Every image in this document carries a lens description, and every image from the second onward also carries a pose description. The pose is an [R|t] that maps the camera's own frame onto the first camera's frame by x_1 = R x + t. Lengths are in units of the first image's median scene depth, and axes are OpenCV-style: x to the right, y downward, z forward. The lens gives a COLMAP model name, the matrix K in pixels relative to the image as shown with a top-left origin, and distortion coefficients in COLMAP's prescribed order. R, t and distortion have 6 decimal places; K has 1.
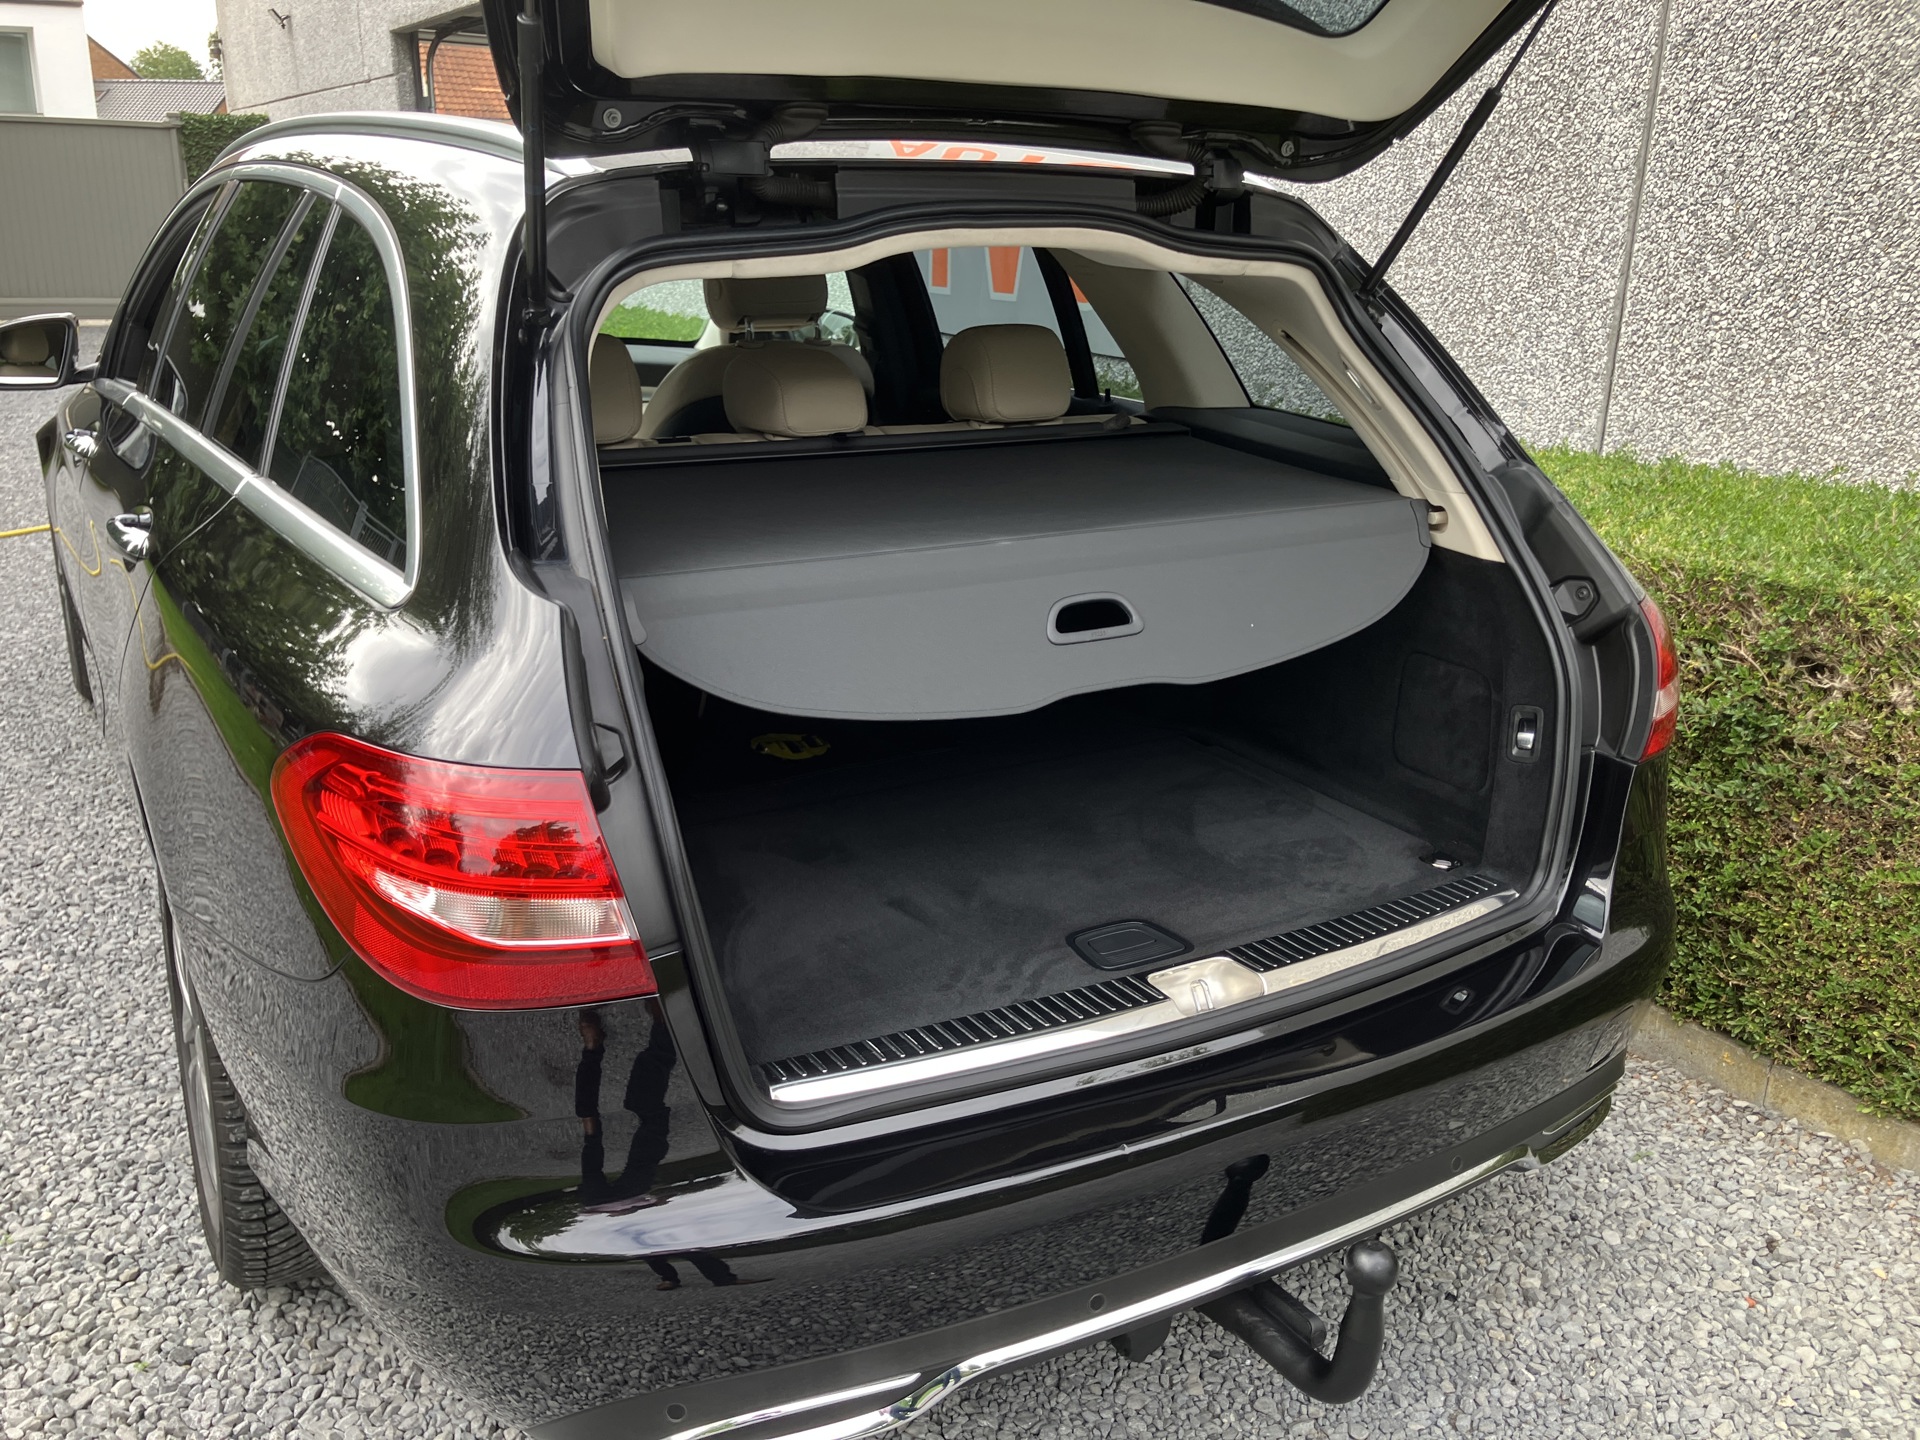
lens RADIAL K [[1560.9, 0, 971.1], [0, 1560.9, 708.8], [0, 0, 1]] dist [0.027674, -0.033444]
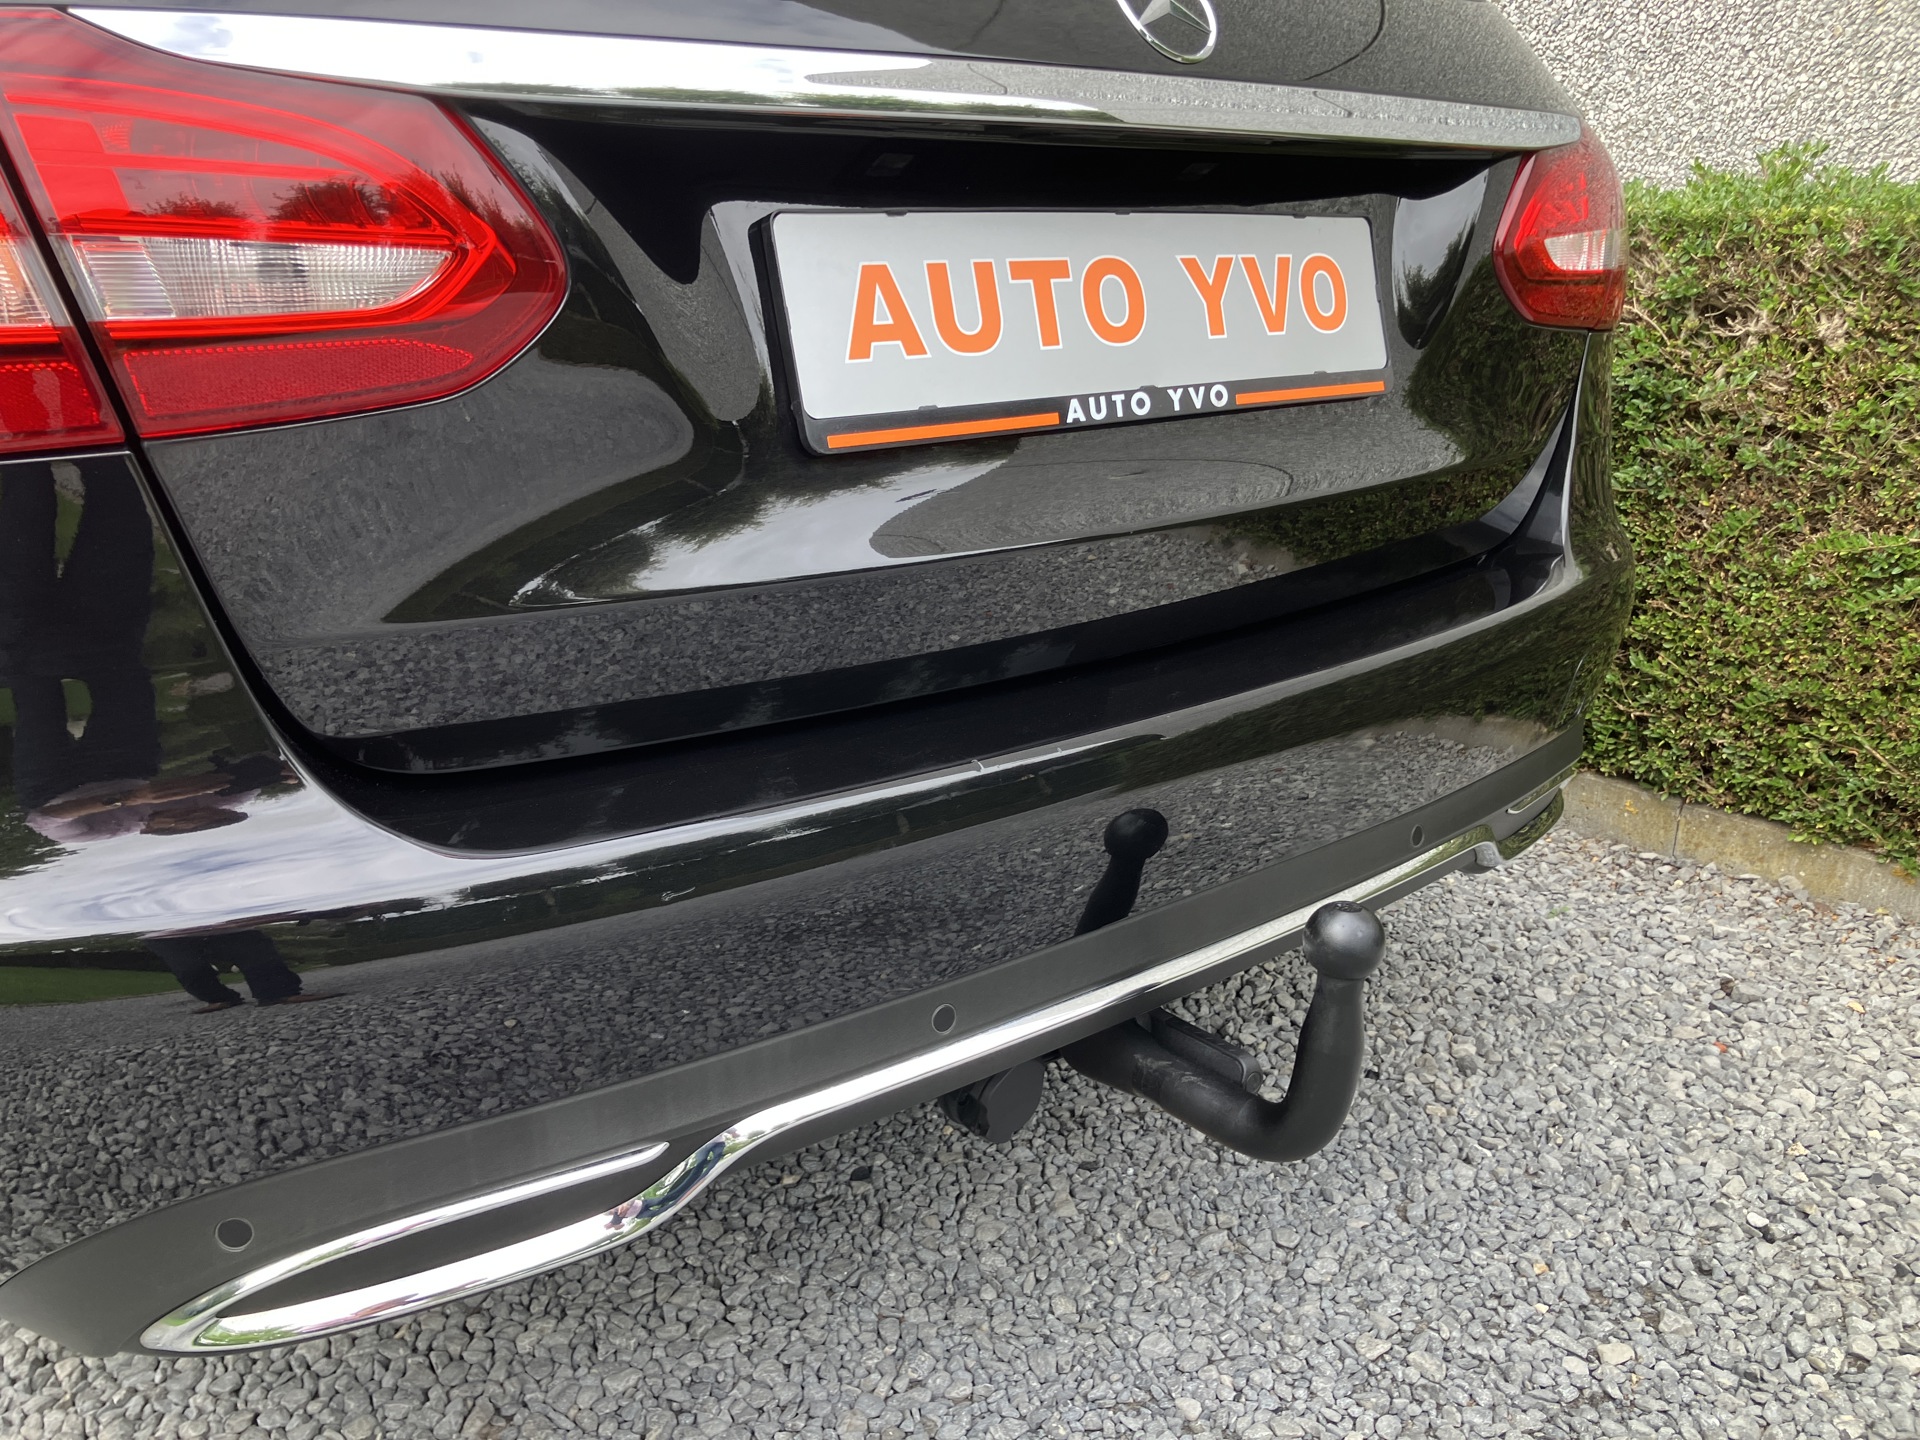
lens RADIAL K [[1560.9, 0, 964.6], [0, 1560.9, 733.0], [0, 0, 1]] dist [0.027674, -0.033444]
pose [[0.987165, -0.060998, 0.147593, 0.000961], [0.057914, 0.998006, 0.025105, 0.160774], [-0.148830, -0.016235, 0.988730, 0.241407]]
